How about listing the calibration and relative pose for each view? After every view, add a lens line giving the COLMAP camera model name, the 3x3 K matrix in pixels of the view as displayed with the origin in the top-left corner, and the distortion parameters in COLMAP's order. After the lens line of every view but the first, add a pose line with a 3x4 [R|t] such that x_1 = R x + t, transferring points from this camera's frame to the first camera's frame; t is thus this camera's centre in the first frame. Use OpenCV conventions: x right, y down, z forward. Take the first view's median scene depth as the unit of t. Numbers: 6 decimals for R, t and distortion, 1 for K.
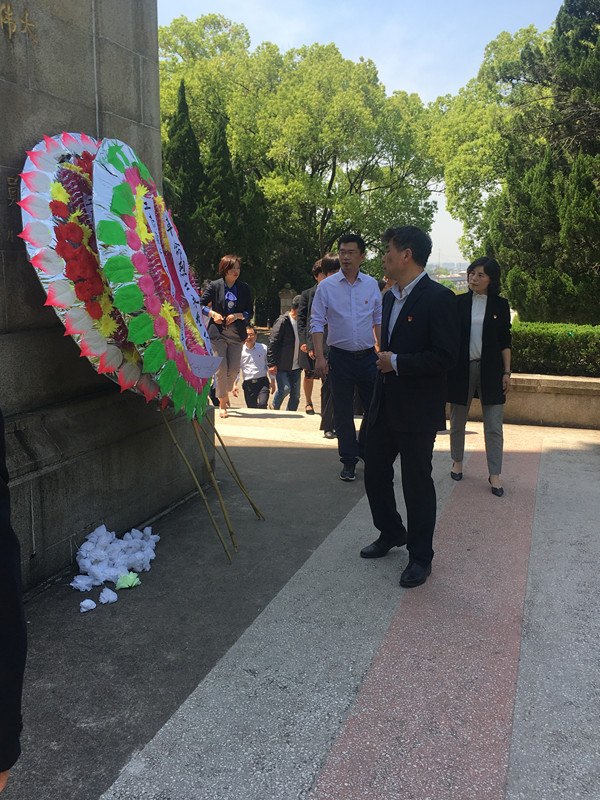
lens RADIAL K [[813.0, 0, 300.0], [0, 813.0, 400.0], [0, 0, 1]] dist [0.016765, 0.033372]
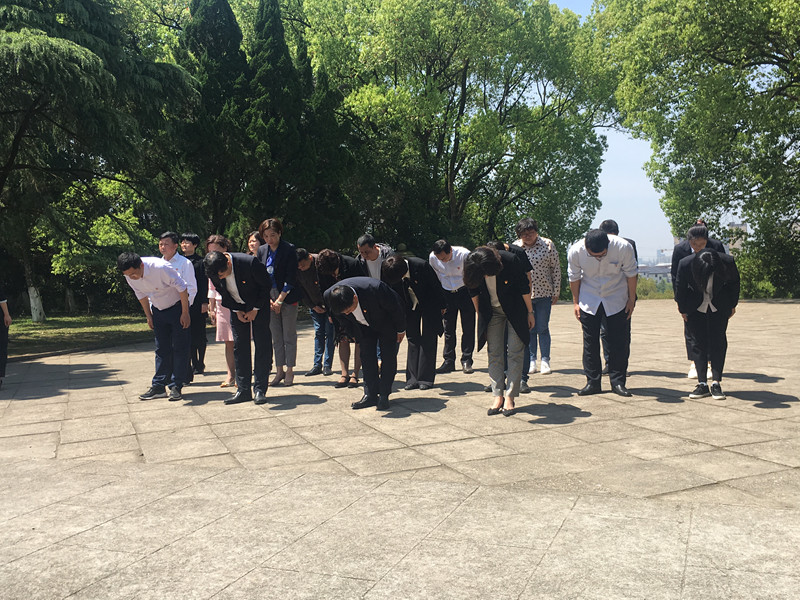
lens RADIAL K [[797.2, 0, 386.8], [0, 797.2, 313.9], [0, 0, 1]] dist [0.043161, 0.010799]
pose [[0.994267, -0.040882, -0.098800, 0.043346], [0.029857, 0.993416, -0.110601, -0.004086], [0.102671, 0.107018, 0.988942, 0.348500]]
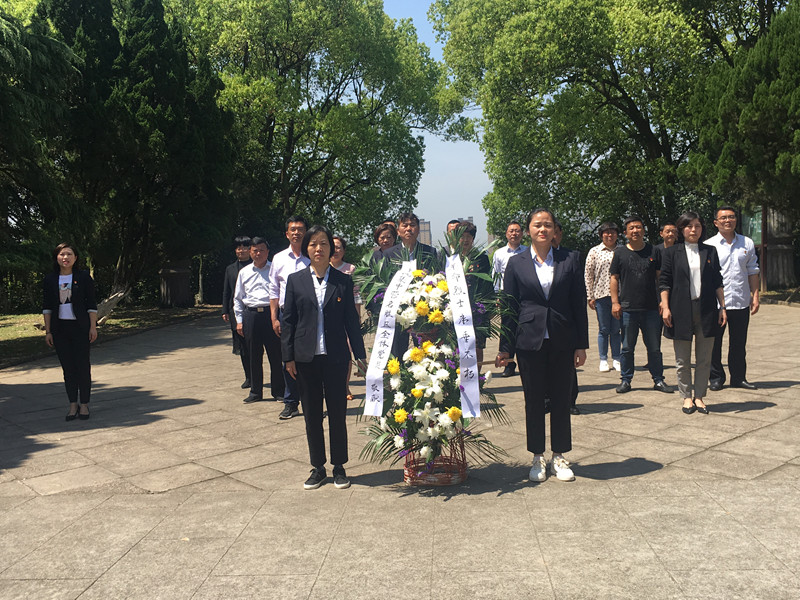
lens RADIAL K [[813.0, 0, 400.0], [0, 813.0, 300.0], [0, 0, 1]] dist [0.016765, 0.033372]
pose [[0.971302, -0.059096, 0.230393, -0.060297], [0.084126, 0.991387, -0.100371, -0.013752], [-0.222477, 0.116873, 0.967907, 0.351213]]
